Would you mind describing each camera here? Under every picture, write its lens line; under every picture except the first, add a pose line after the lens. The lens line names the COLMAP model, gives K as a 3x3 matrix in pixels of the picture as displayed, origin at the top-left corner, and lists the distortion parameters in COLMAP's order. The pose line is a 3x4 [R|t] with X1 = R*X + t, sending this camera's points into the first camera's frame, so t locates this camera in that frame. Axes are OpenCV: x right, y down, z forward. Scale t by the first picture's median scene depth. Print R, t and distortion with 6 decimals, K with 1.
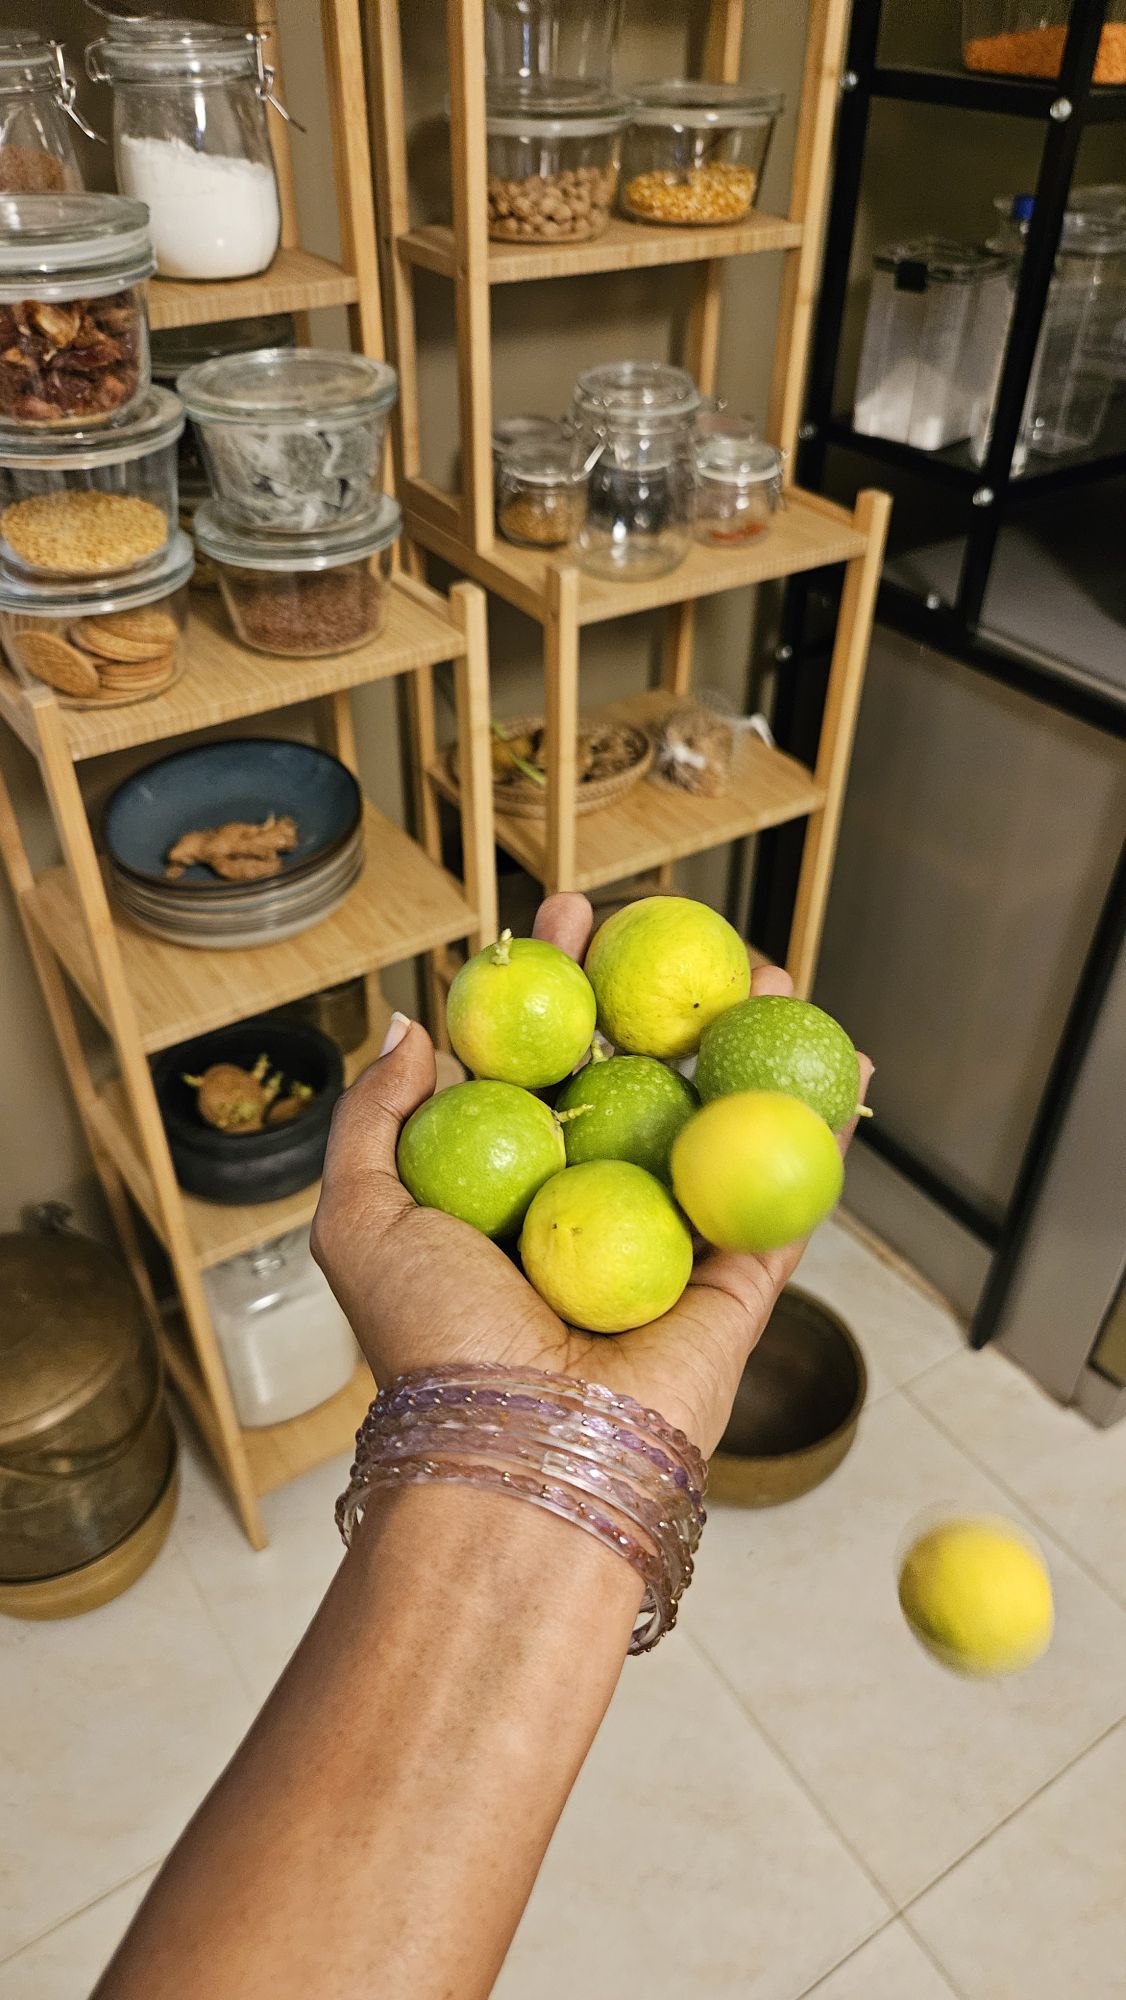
lens RADIAL K [[1343.4, 0, 557.0], [0, 1343.4, 1013.1], [0, 0, 1]] dist [-0.013853, -0.029404]
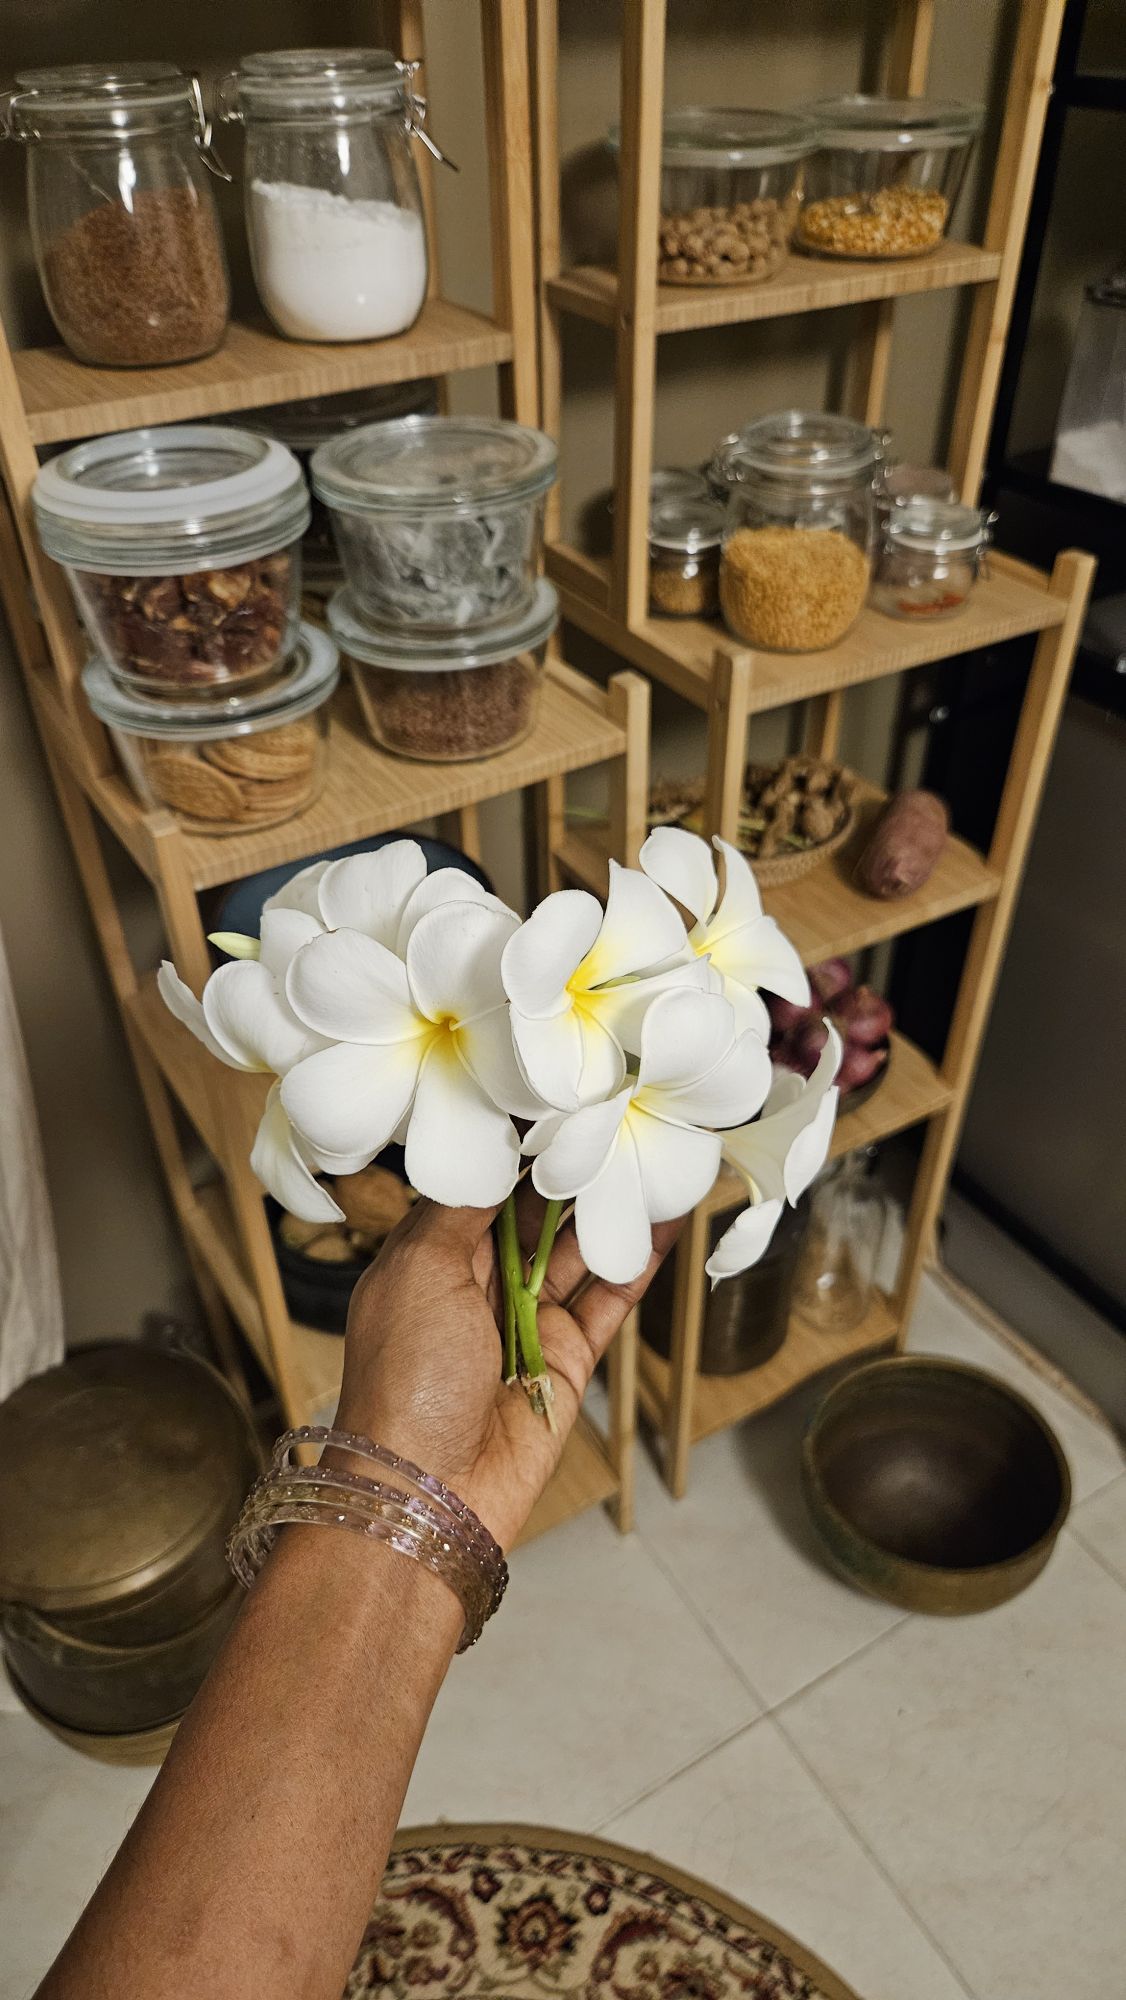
lens RADIAL K [[1343.4, 0, 517.5], [0, 1343.4, 999.9], [0, 0, 1]] dist [-0.013853, -0.029404]
pose [[0.997253, 0.005003, -0.073902, -0.073654], [-0.006216, 0.999850, -0.016187, -0.090635], [0.073810, 0.016602, 0.997134, 0.118727]]
